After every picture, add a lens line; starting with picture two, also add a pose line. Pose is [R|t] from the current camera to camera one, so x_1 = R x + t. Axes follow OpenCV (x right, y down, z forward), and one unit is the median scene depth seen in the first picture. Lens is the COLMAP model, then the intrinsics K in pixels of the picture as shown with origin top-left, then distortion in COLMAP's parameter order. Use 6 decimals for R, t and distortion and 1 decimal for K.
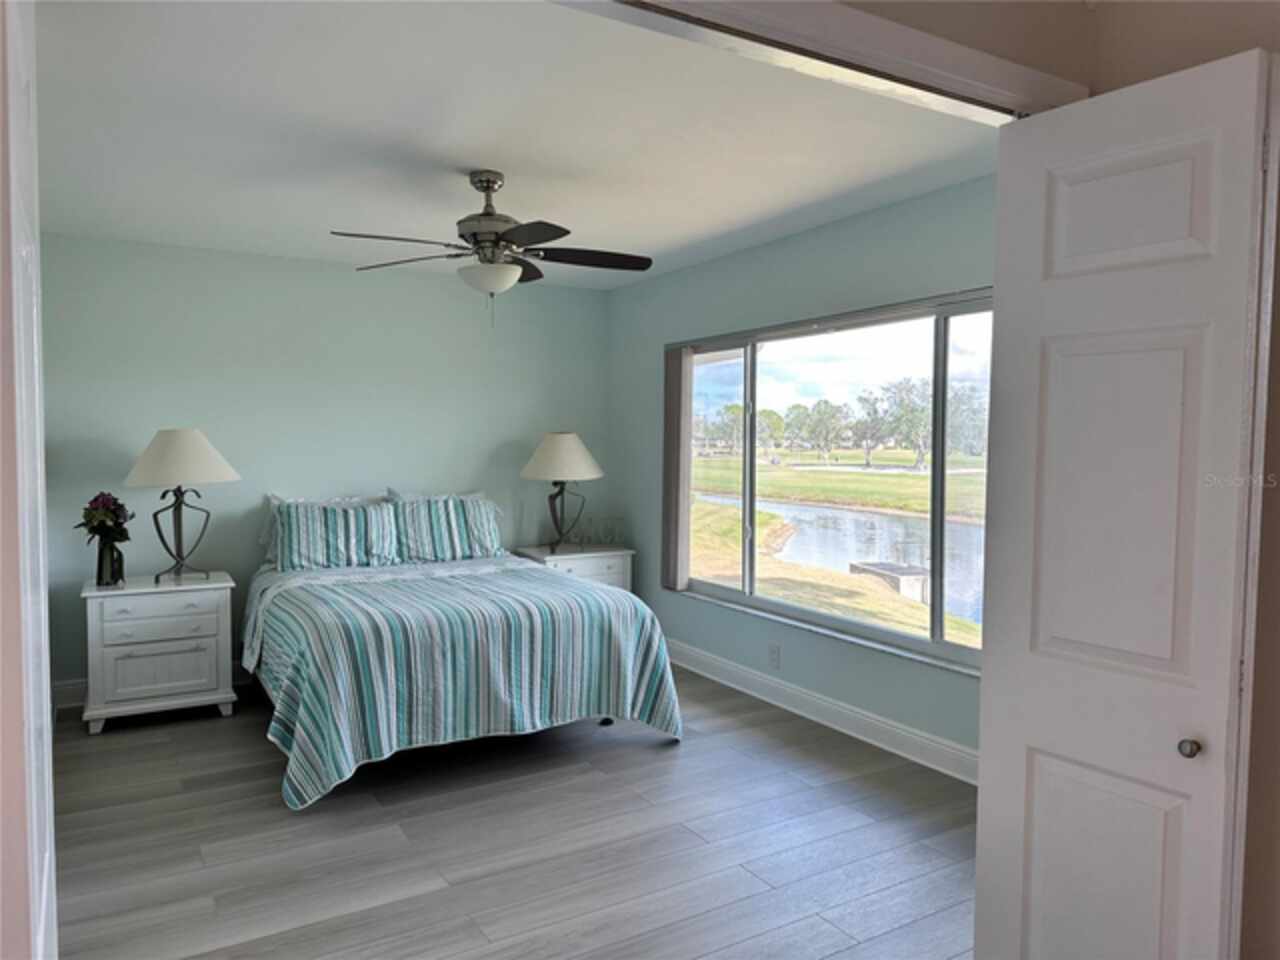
lens RADIAL K [[875.2, 0, 651.9], [0, 875.2, 477.7], [0, 0, 1]] dist [0.105666, -0.134463]
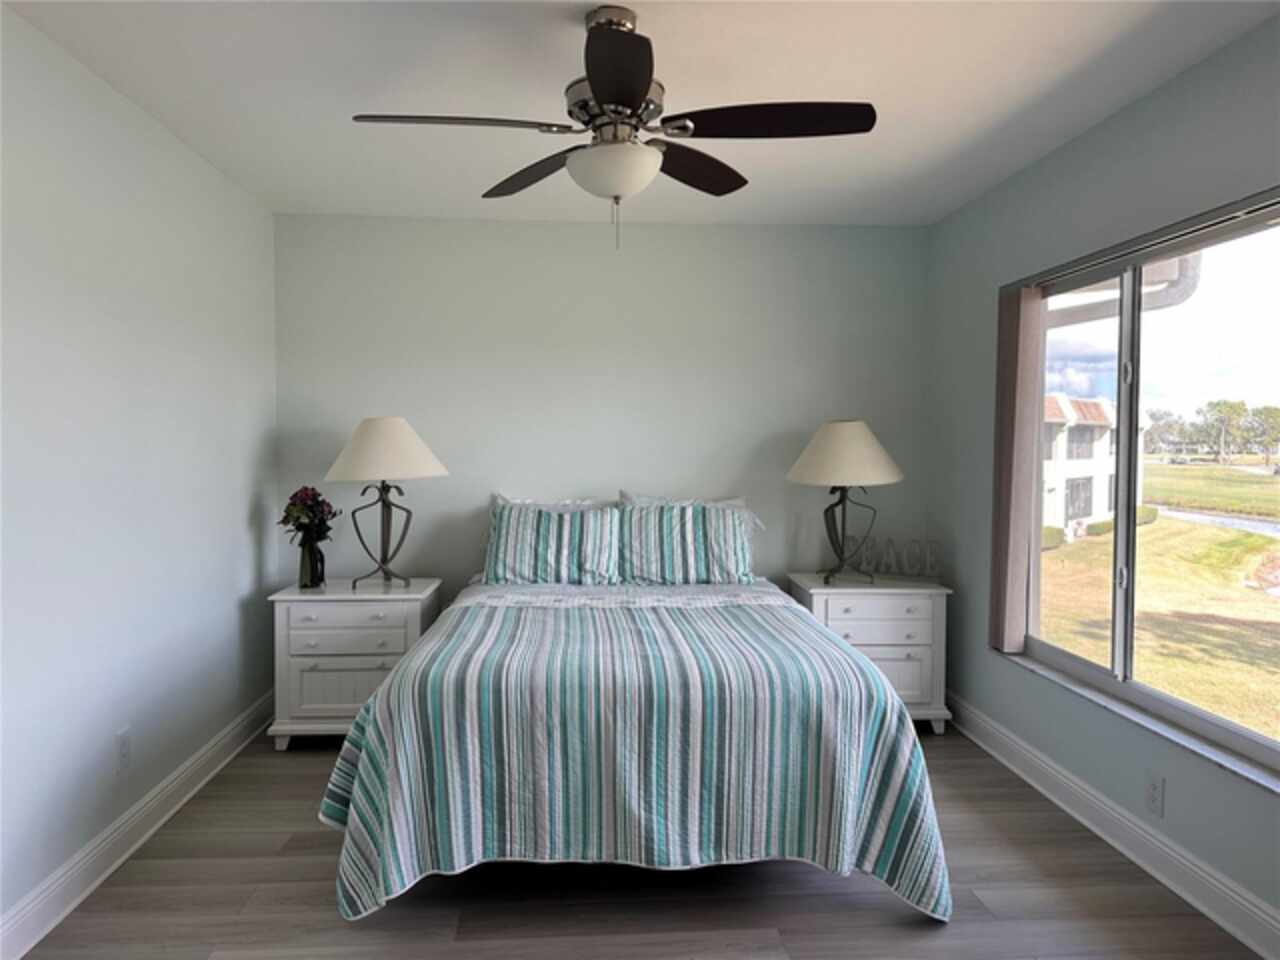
lens RADIAL K [[875.2, 0, 651.9], [0, 875.2, 477.7], [0, 0, 1]] dist [0.105666, -0.134463]
pose [[0.888170, 0.019202, -0.459114, 0.116171], [-0.021735, 0.999764, -0.000233, 0.000232], [0.459001, 0.010185, 0.888377, 0.336983]]
